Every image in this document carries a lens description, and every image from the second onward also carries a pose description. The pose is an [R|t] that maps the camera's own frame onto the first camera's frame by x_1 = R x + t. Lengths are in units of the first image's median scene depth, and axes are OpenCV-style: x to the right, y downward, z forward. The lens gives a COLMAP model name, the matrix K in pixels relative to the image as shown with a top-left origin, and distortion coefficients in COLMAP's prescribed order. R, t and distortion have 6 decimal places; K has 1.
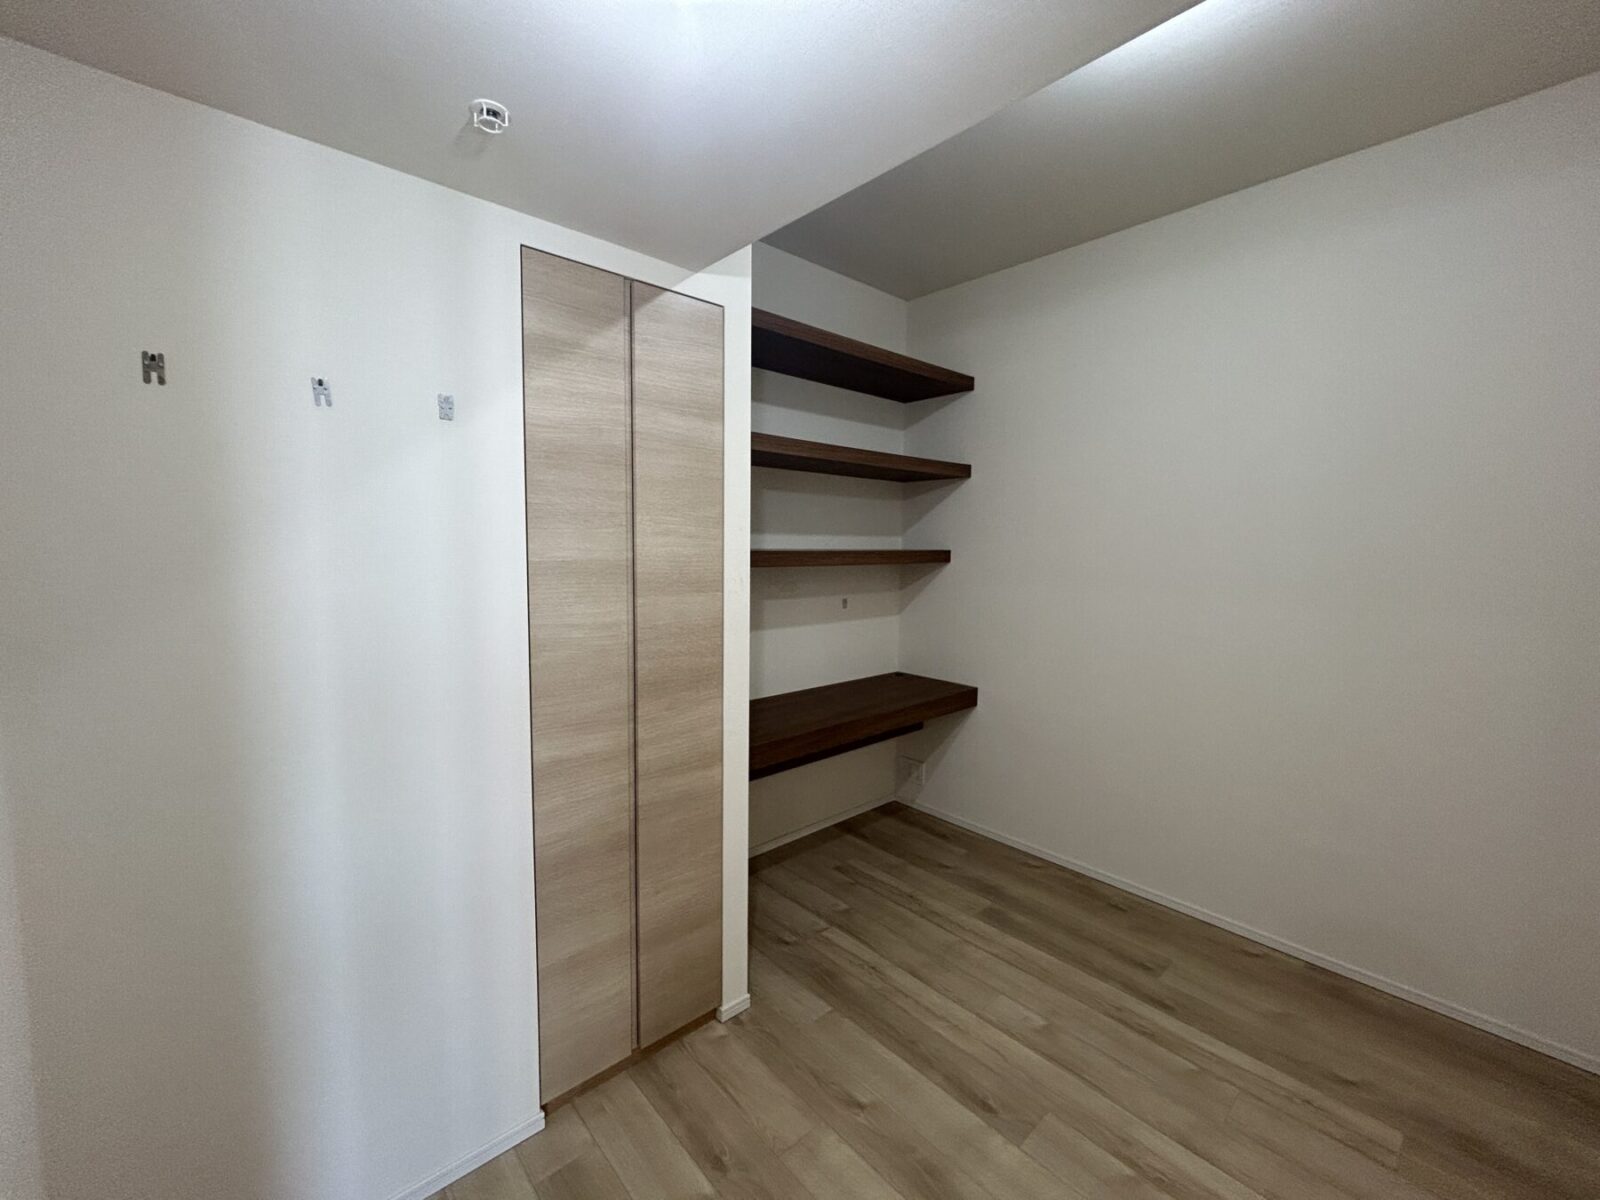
lens RADIAL K [[645.4, 0, 804.2], [0, 645.4, 598.6], [0, 0, 1]] dist [0.010829, -0.000103]
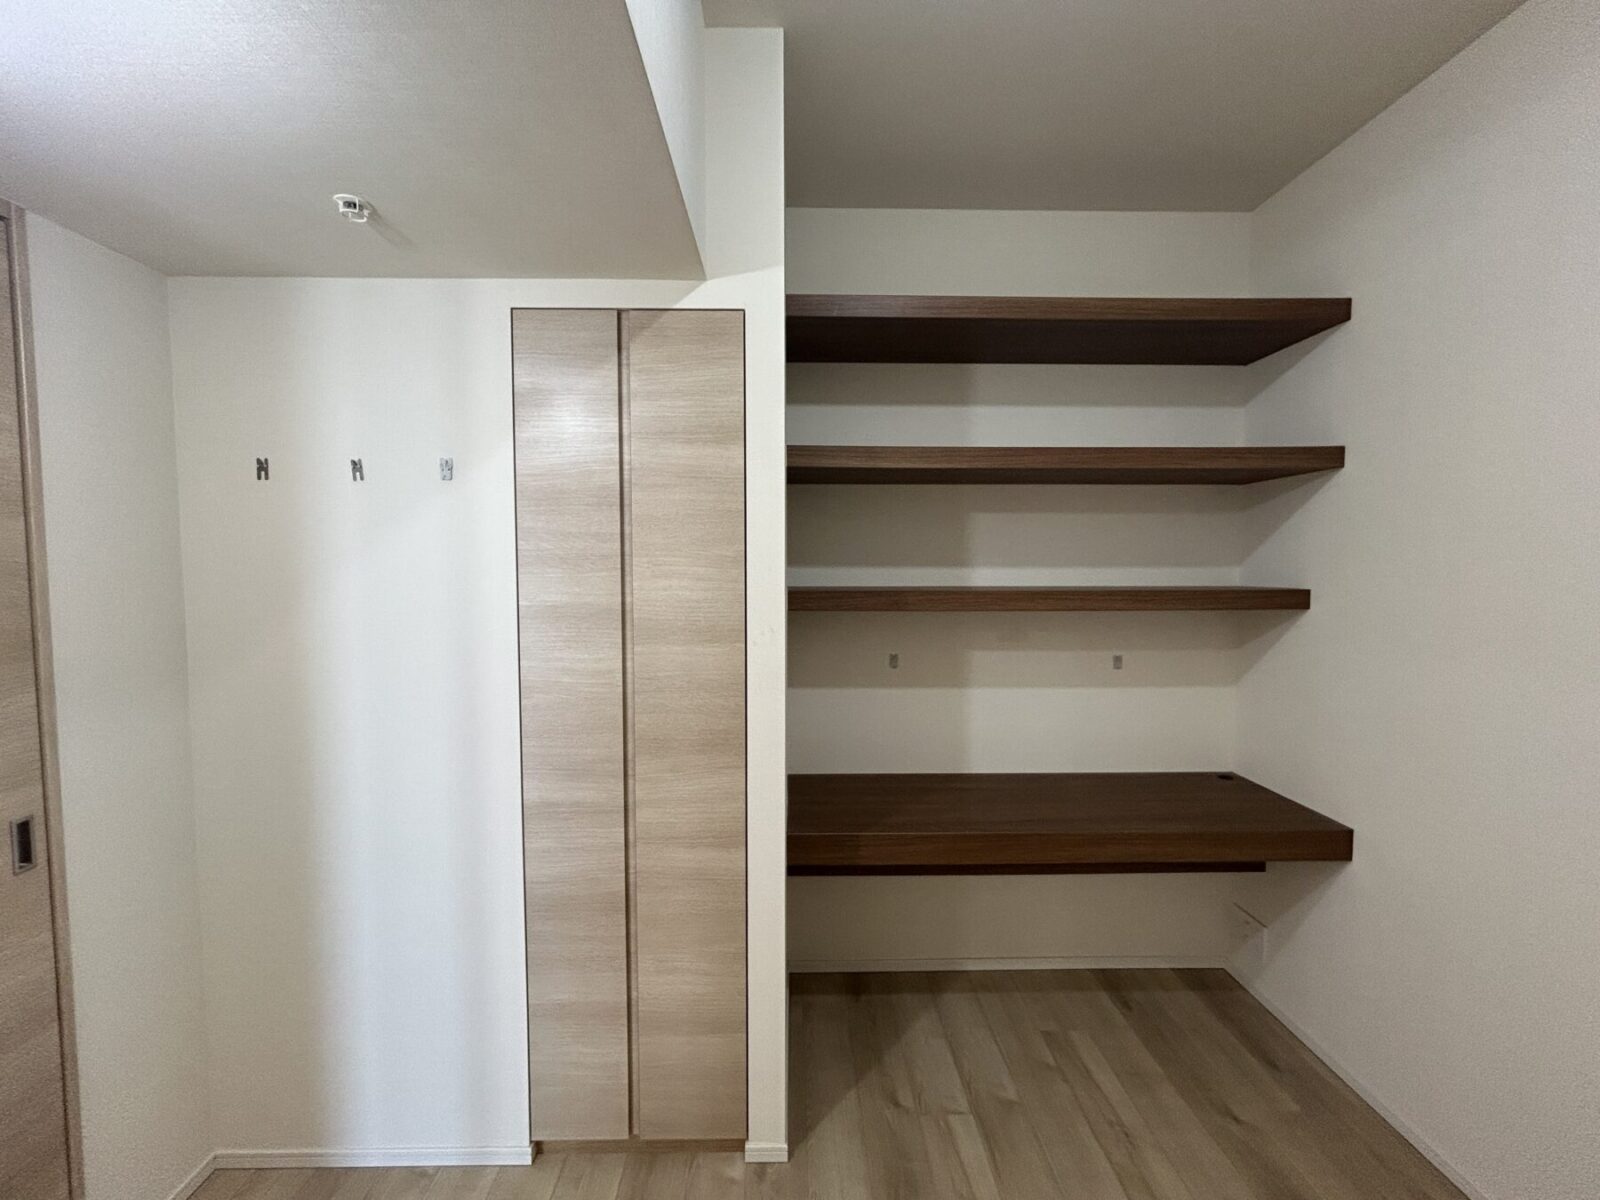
lens RADIAL K [[645.4, 0, 799.4], [0, 645.4, 601.7], [0, 0, 1]] dist [0.010829, -0.000103]
pose [[0.753061, 0.023813, -0.657520, 0.439645], [-0.048649, 0.998625, -0.019551, -0.047332], [0.656150, 0.046711, 0.753184, 0.372204]]
